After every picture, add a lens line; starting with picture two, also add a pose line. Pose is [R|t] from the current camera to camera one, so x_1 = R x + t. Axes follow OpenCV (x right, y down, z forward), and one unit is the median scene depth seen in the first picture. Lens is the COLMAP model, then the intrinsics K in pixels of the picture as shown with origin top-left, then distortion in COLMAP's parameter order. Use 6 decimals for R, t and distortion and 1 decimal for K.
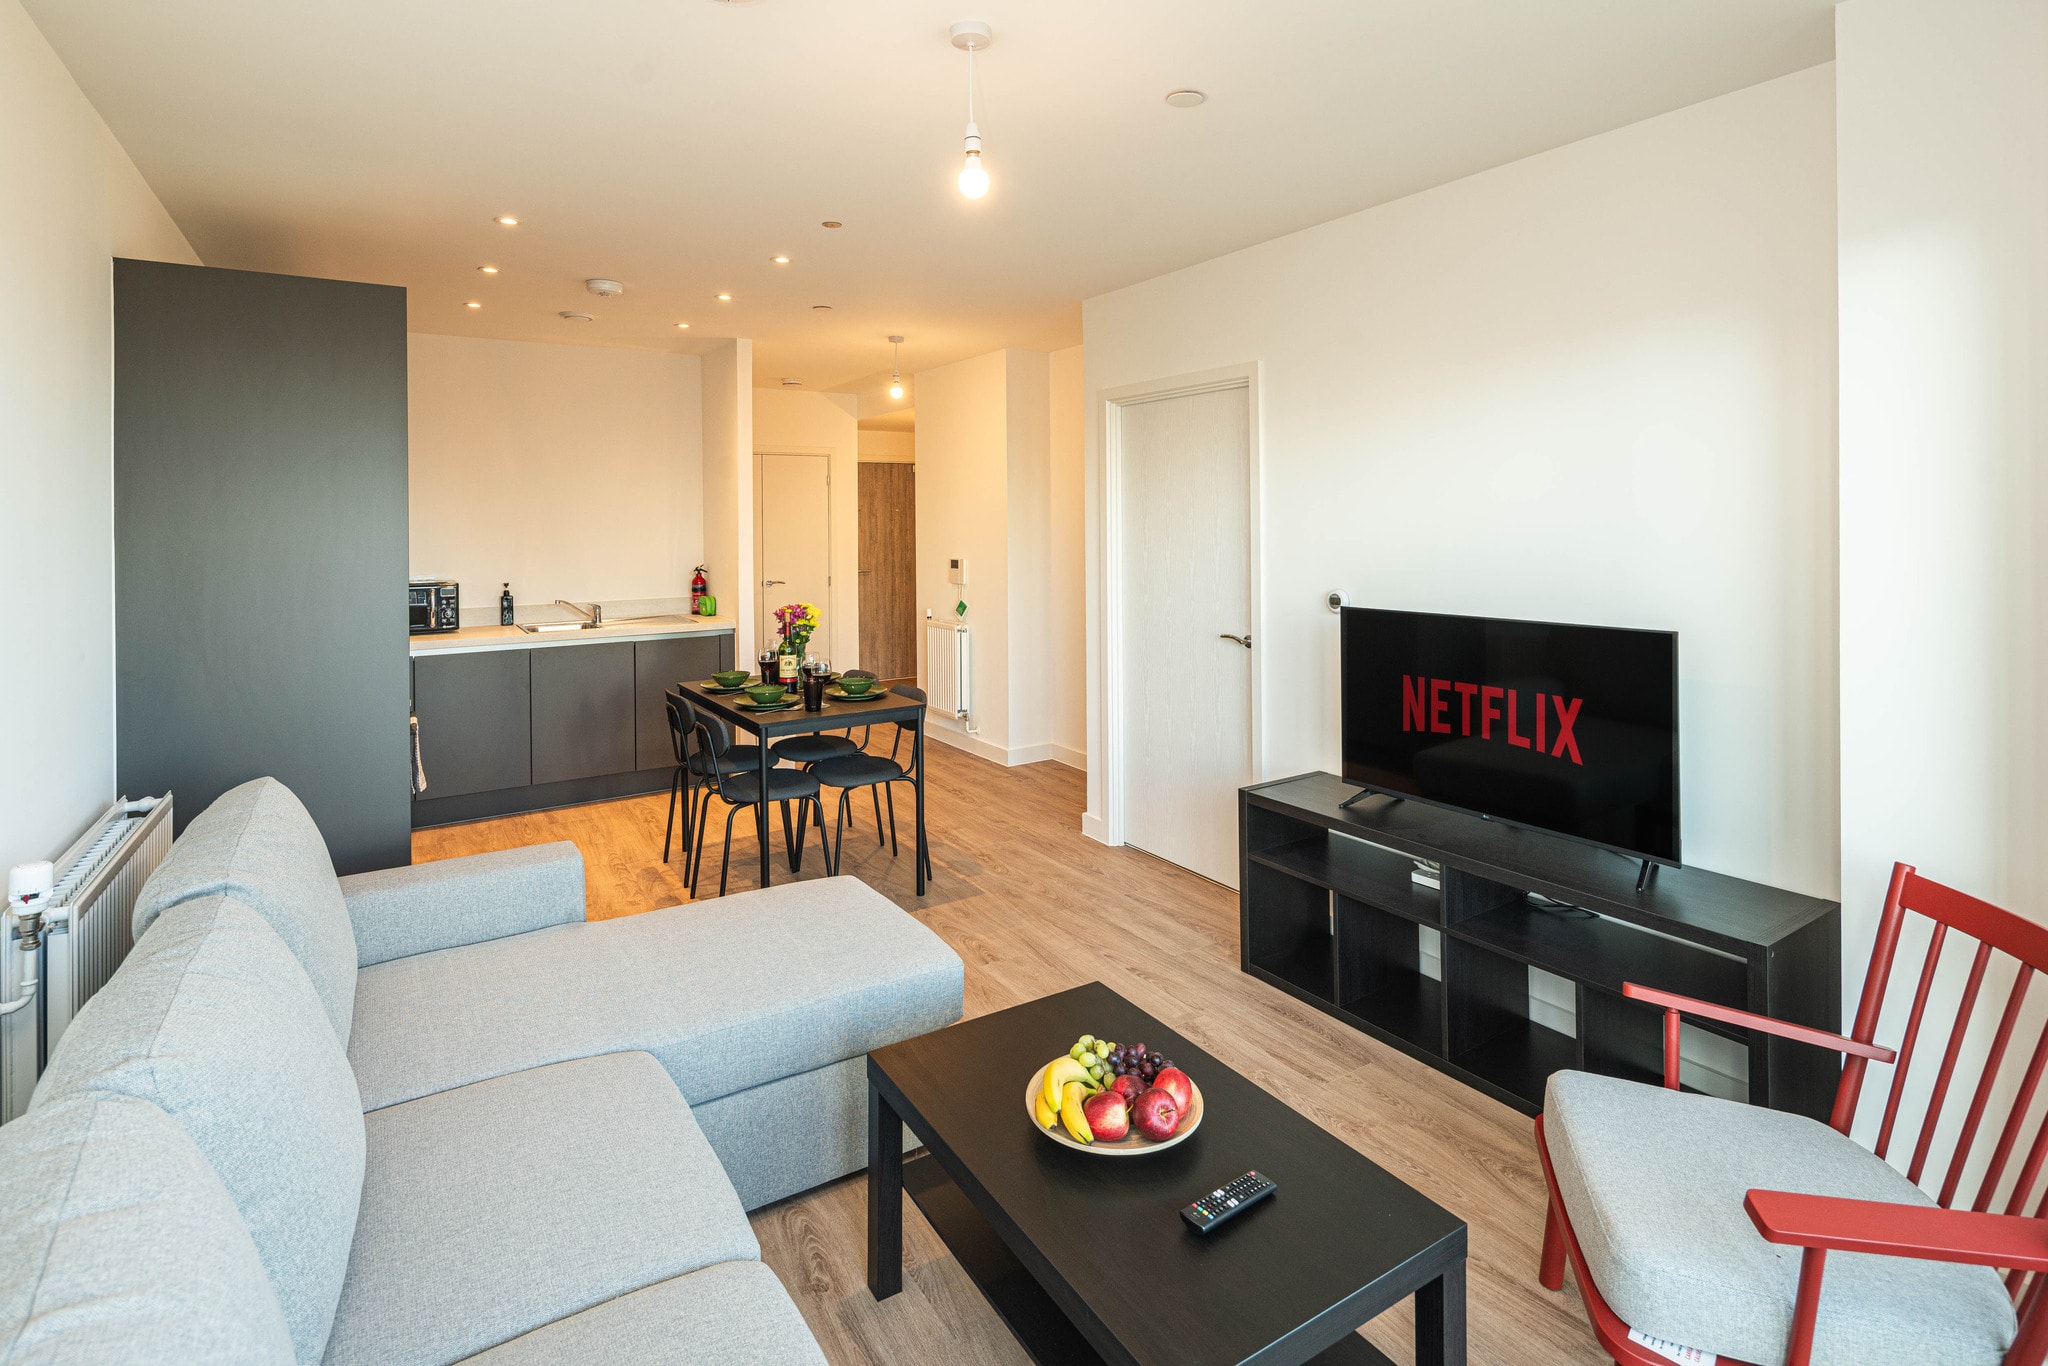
lens RADIAL K [[1022.9, 0, 1021.6], [0, 1022.9, 467.4], [0, 0, 1]] dist [0.001185, -0.000382]
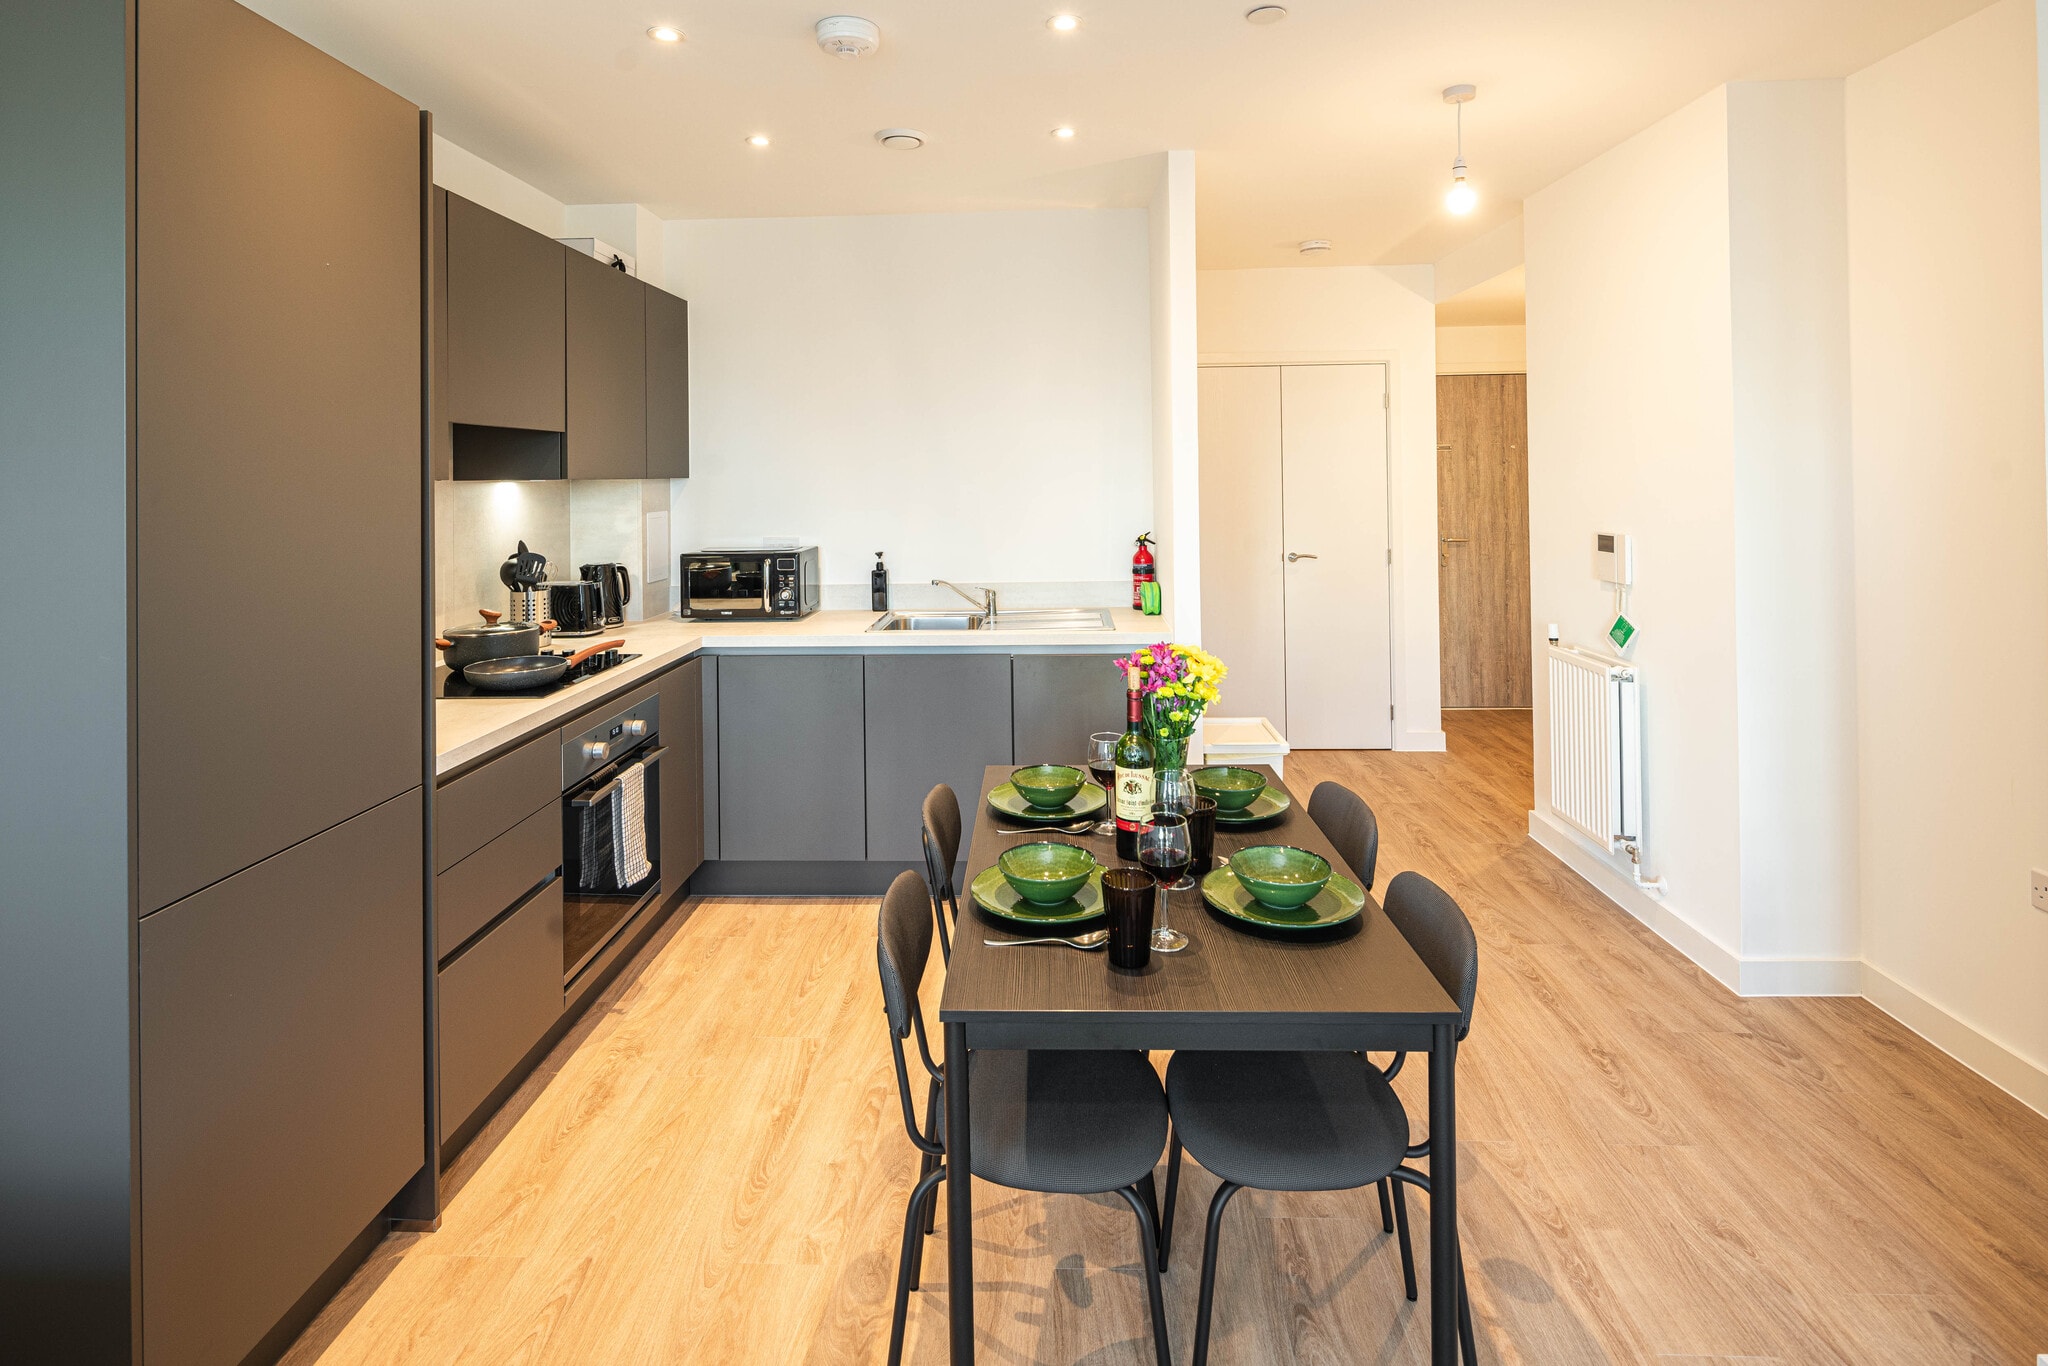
lens RADIAL K [[1022.9, 0, 1021.6], [0, 1022.9, 467.4], [0, 0, 1]] dist [0.001185, -0.000382]
pose [[0.821922, -0.005445, -0.569574, -0.015235], [0.034343, 0.998609, 0.040013, 0.028332], [0.568564, -0.052448, 0.820965, 0.459653]]
